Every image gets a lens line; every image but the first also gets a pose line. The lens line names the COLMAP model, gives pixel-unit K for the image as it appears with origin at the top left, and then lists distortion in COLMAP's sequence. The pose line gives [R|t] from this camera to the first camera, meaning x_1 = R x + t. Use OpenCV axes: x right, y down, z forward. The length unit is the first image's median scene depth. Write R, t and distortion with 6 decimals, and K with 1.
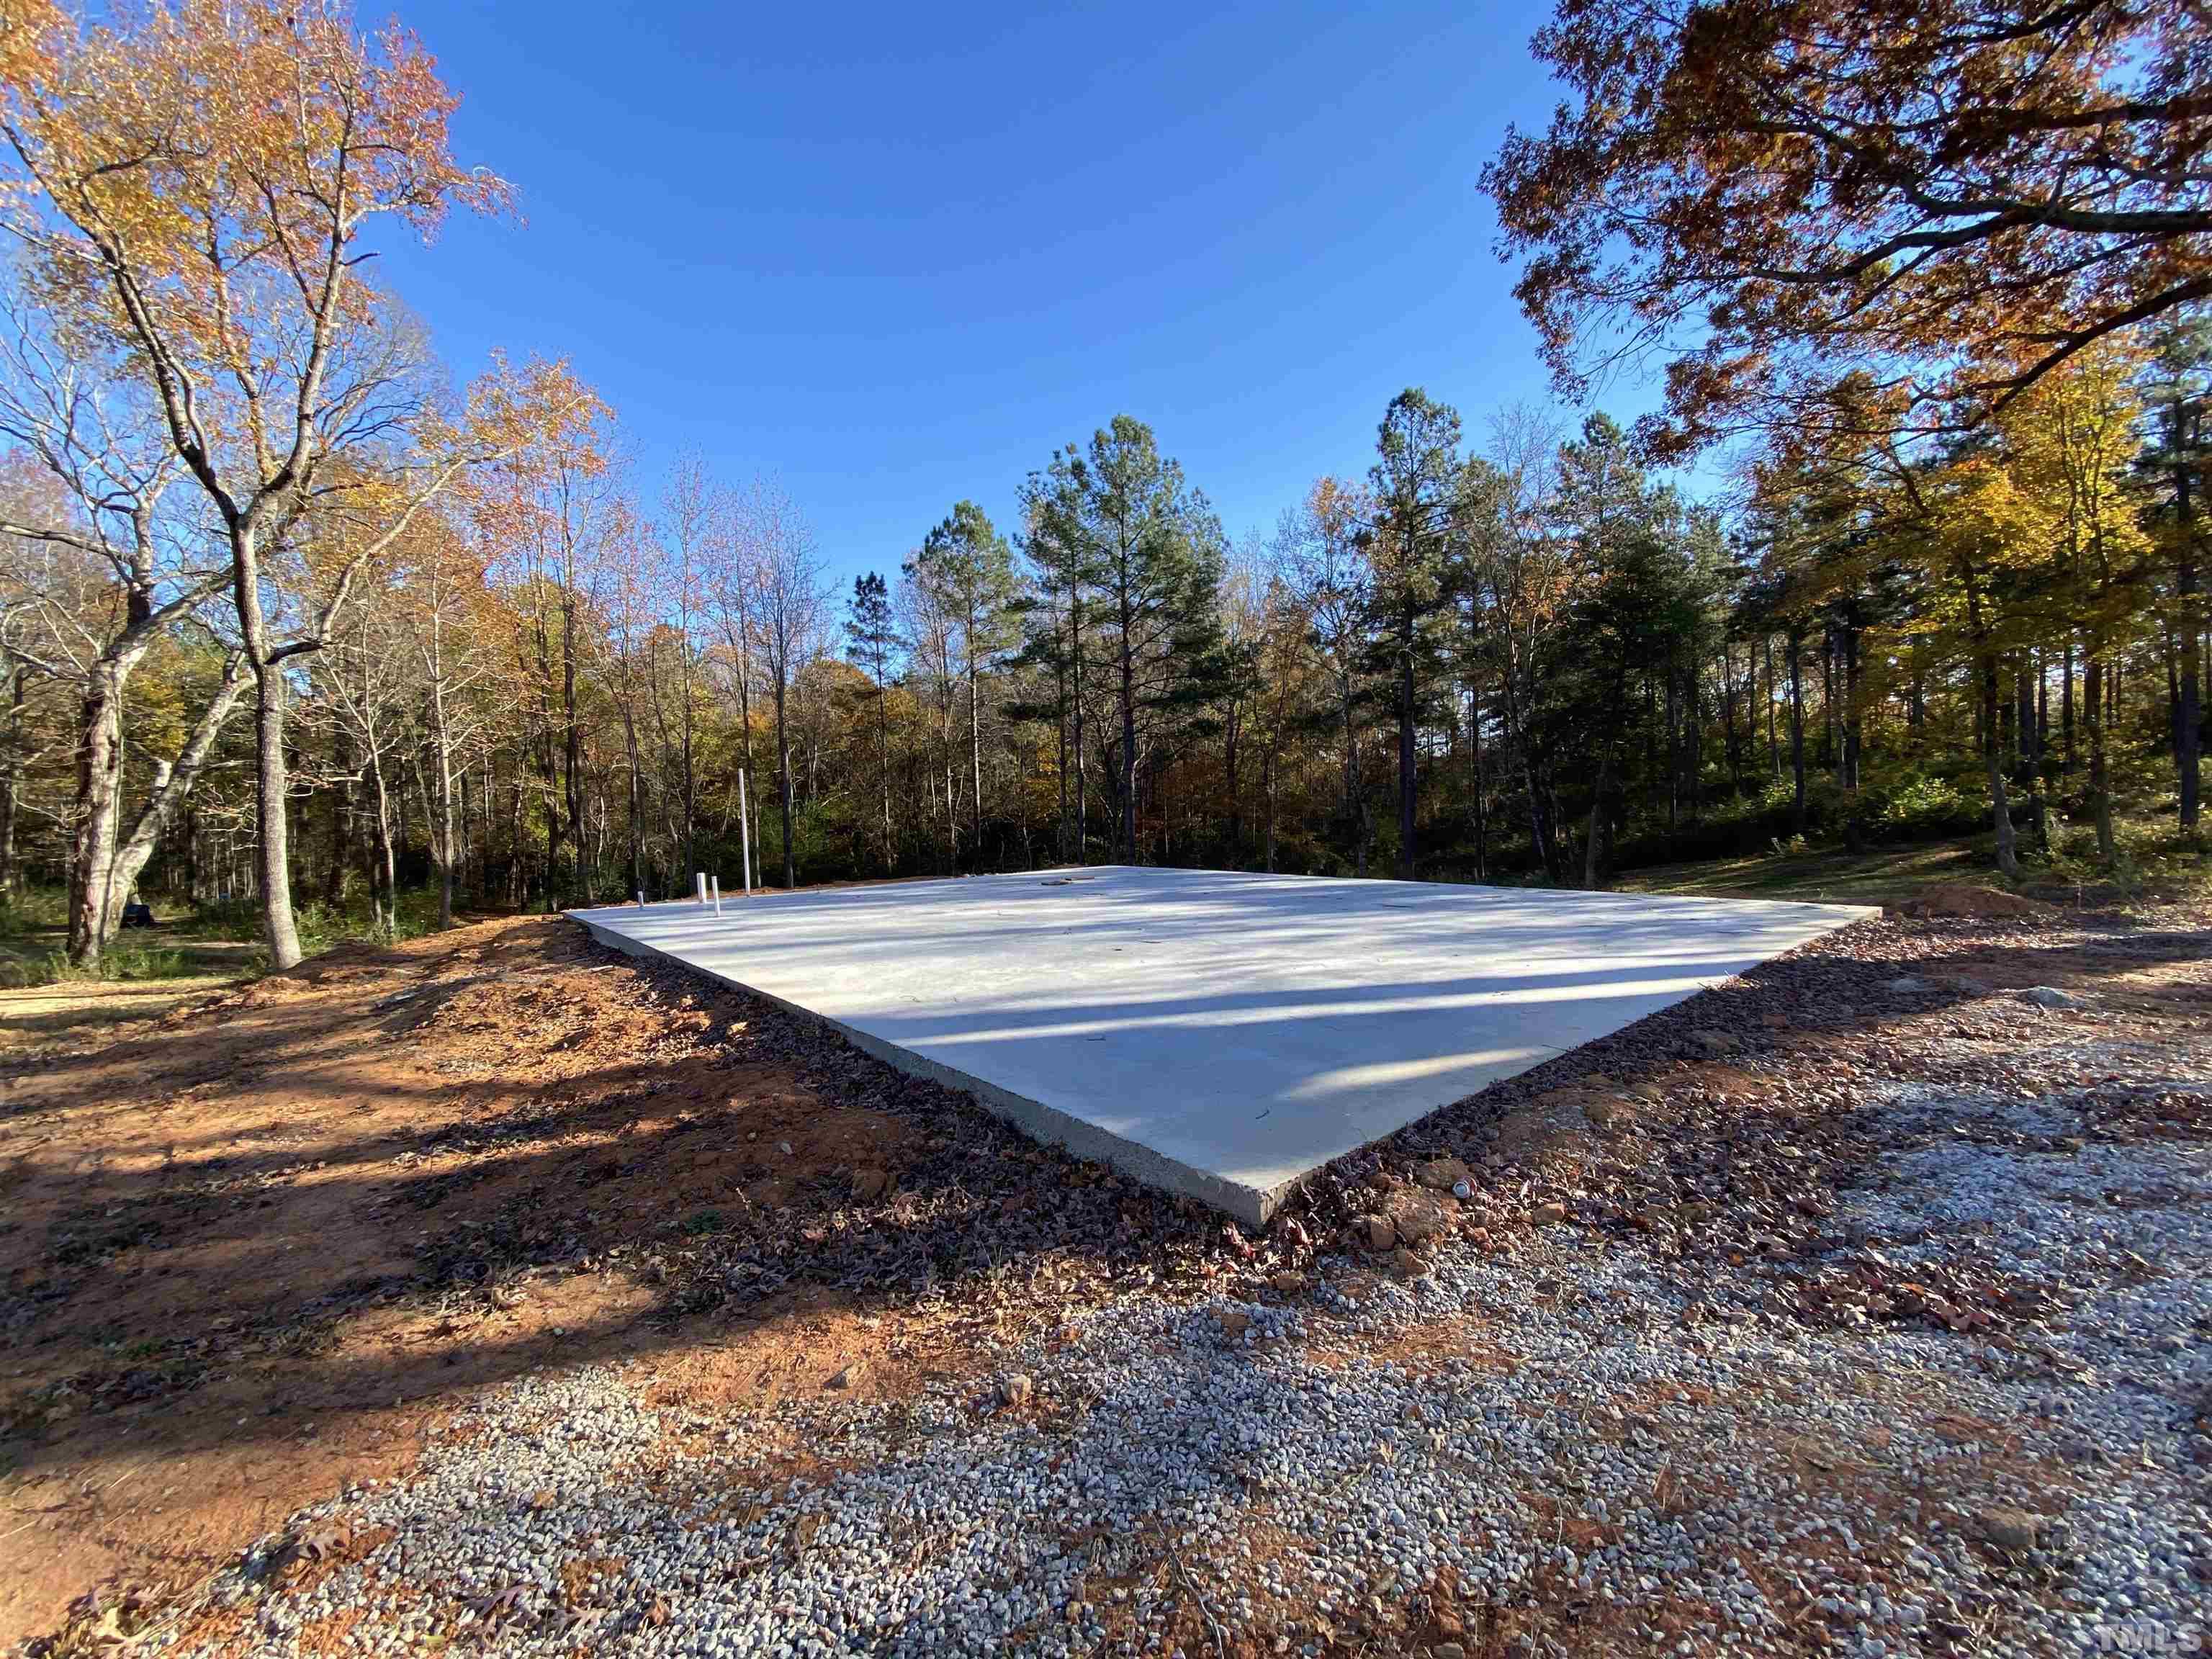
lens RADIAL K [[875.2, 0, 1094.3], [0, 875.2, 822.6], [0, 0, 1]] dist [0.013209, -0.017066]
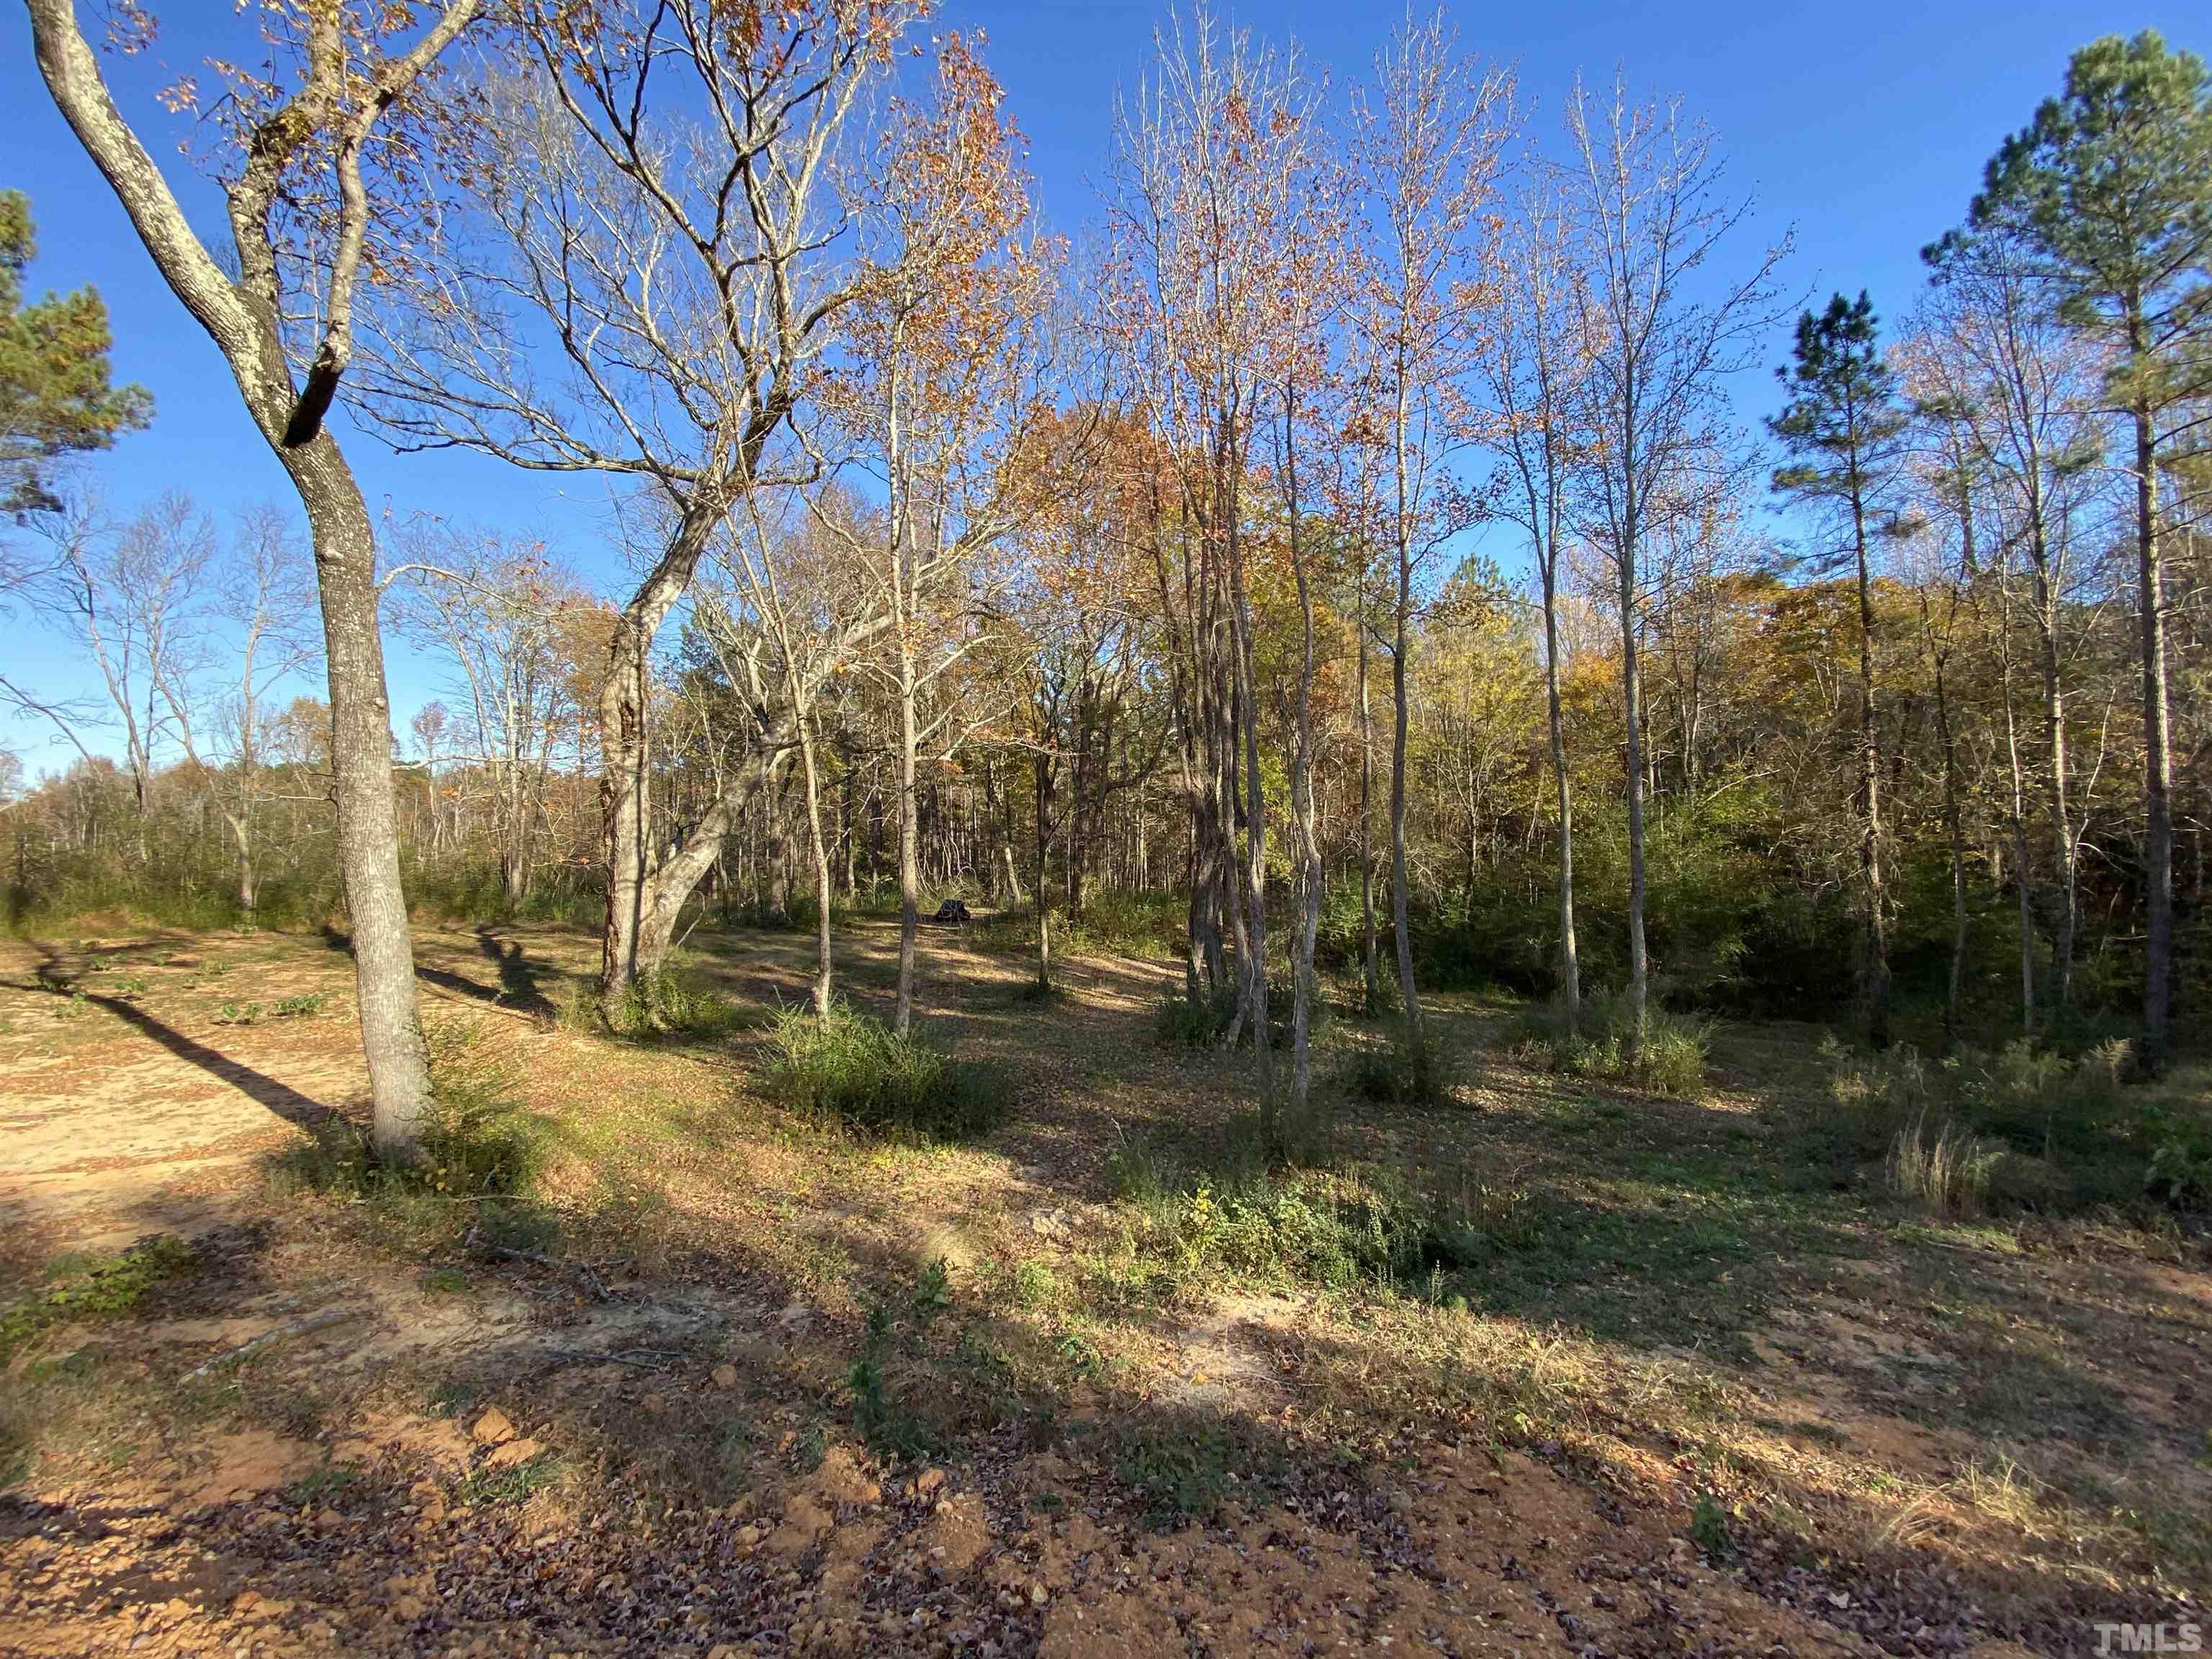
lens RADIAL K [[875.2, 0, 1094.3], [0, 875.2, 822.6], [0, 0, 1]] dist [0.013209, -0.017066]
pose [[0.625893, 0.001868, -0.779907, -0.142371], [-0.009706, 0.999938, -0.005394, 0.001748], [0.779849, 0.010946, 0.625872, 0.412187]]
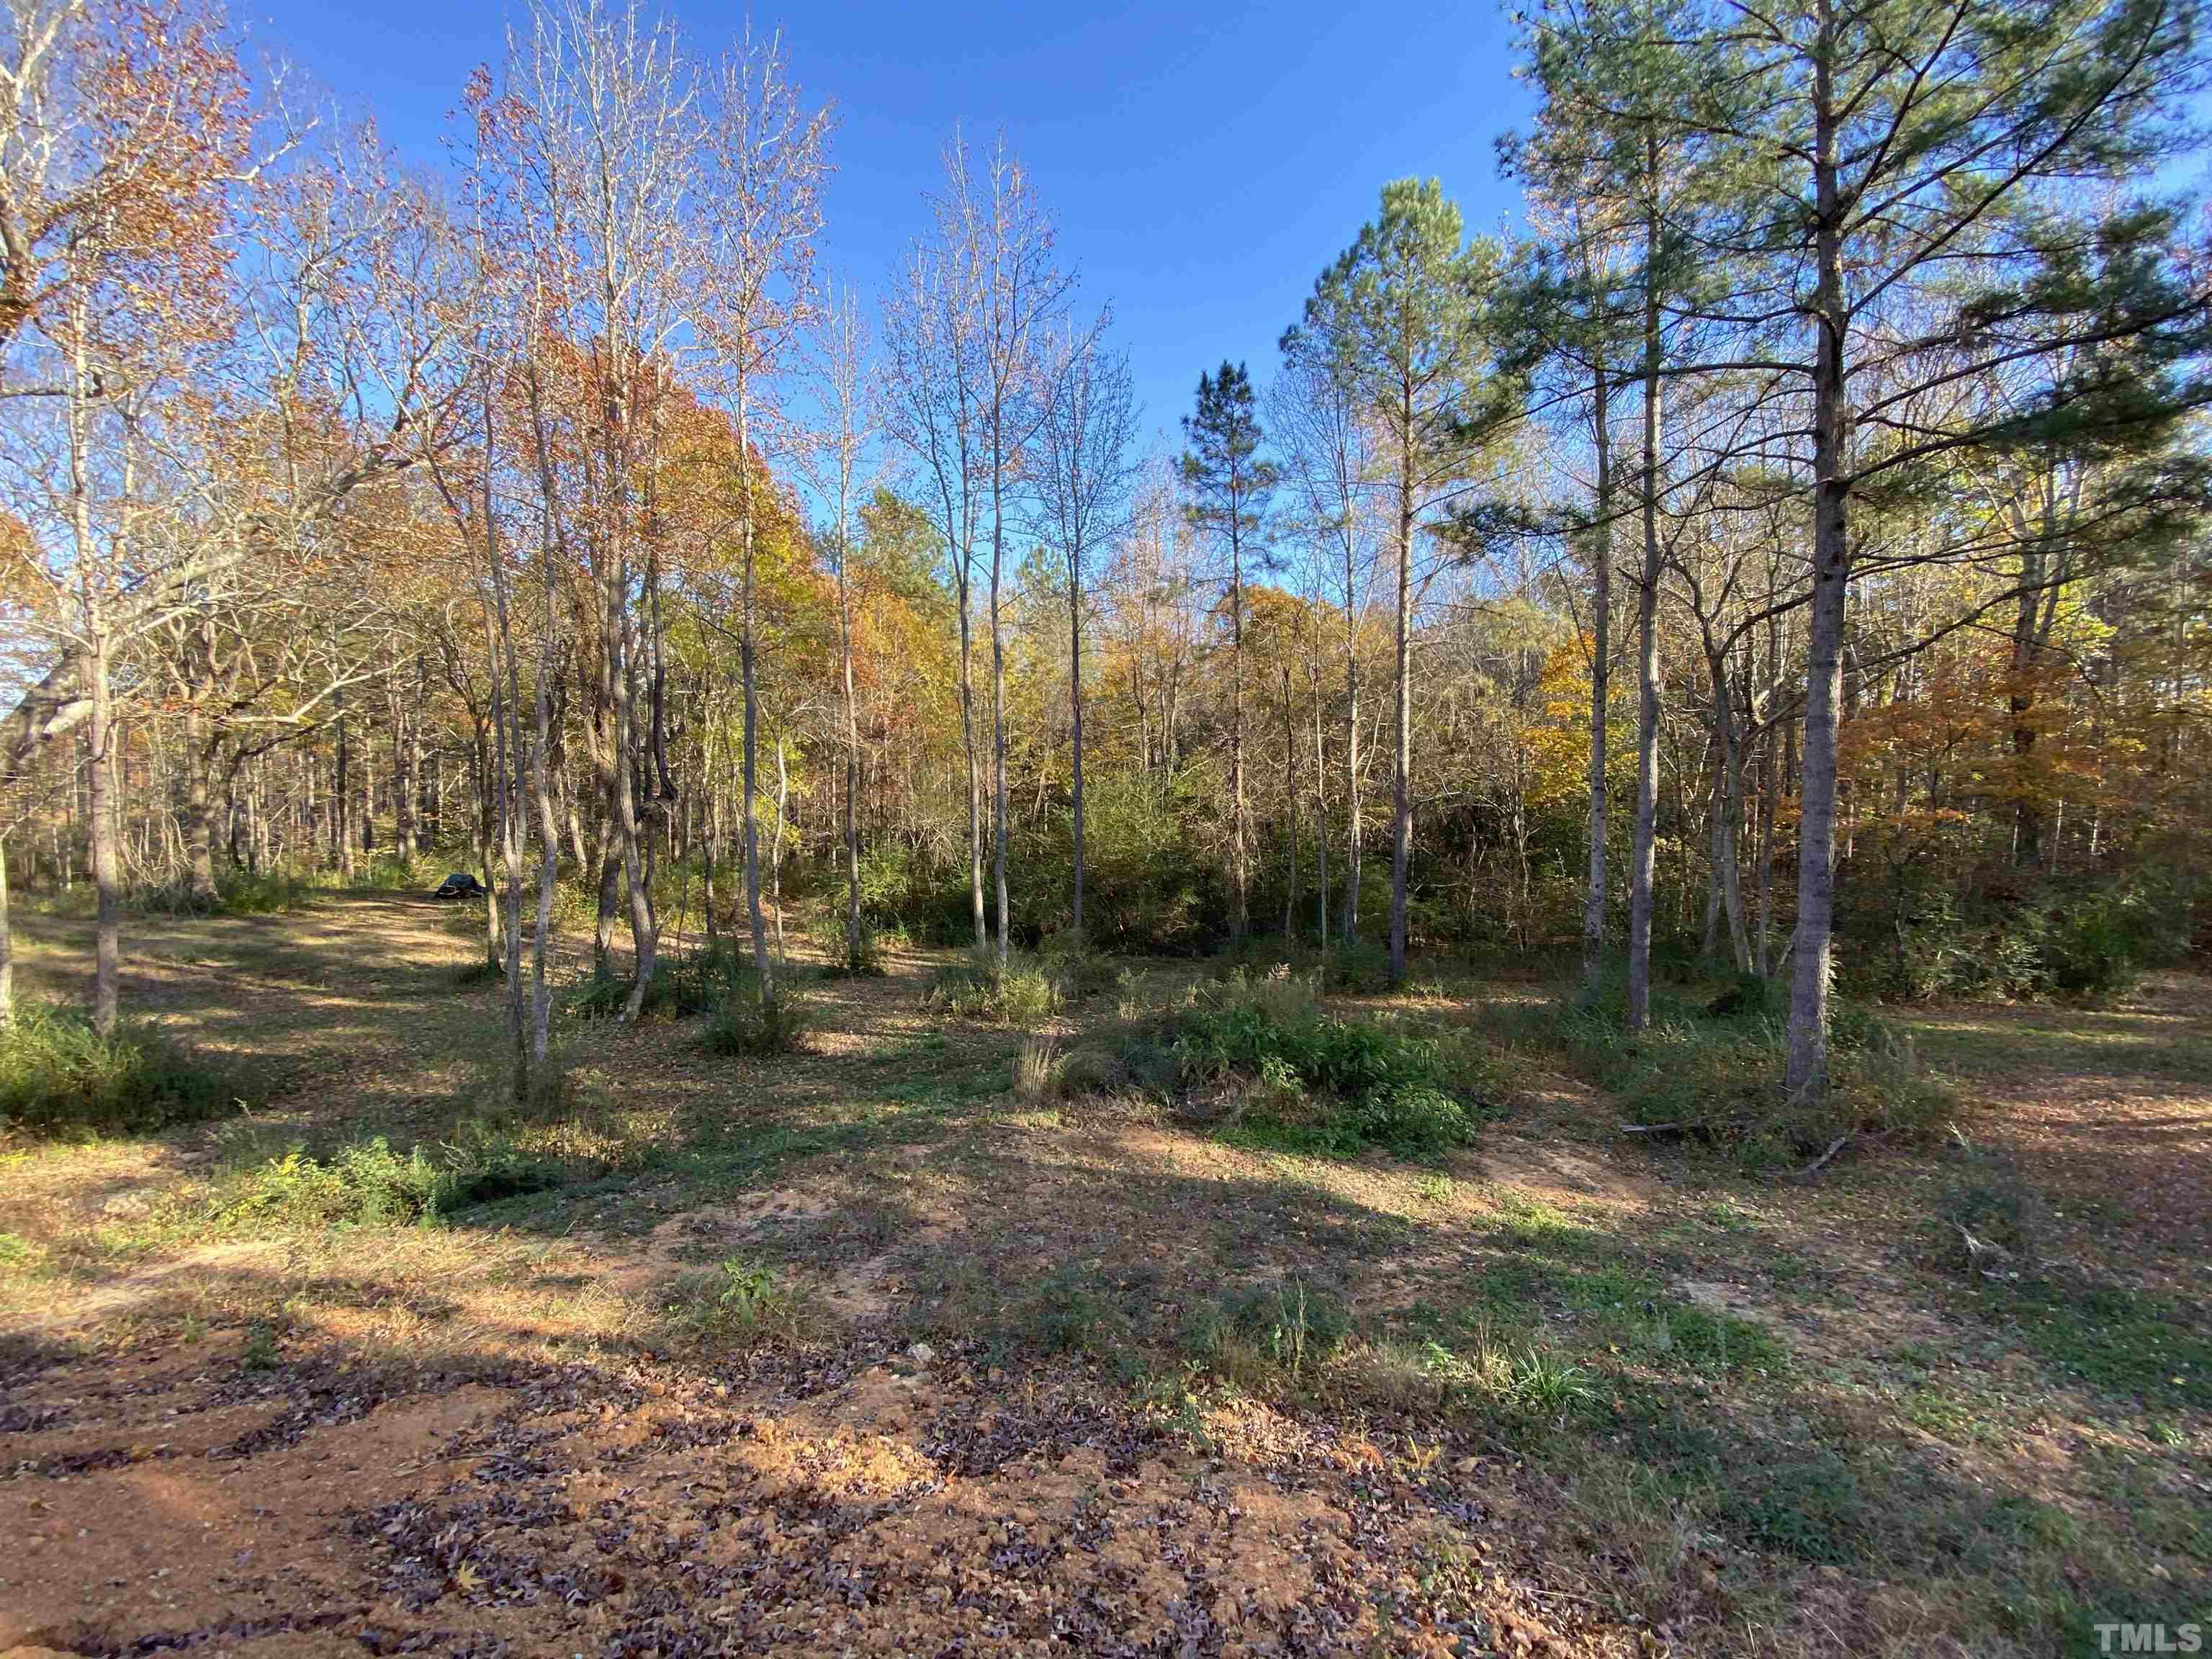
lens RADIAL K [[870.2, 0, 1106.0], [0, 870.2, 829.5], [0, 0, 1]] dist [0.000411, -0.016658]
pose [[0.855833, 0.033131, -0.516190, -0.020865], [-0.016939, 0.999206, 0.036049, -0.003375], [0.516975, -0.022108, 0.855715, 0.481477]]
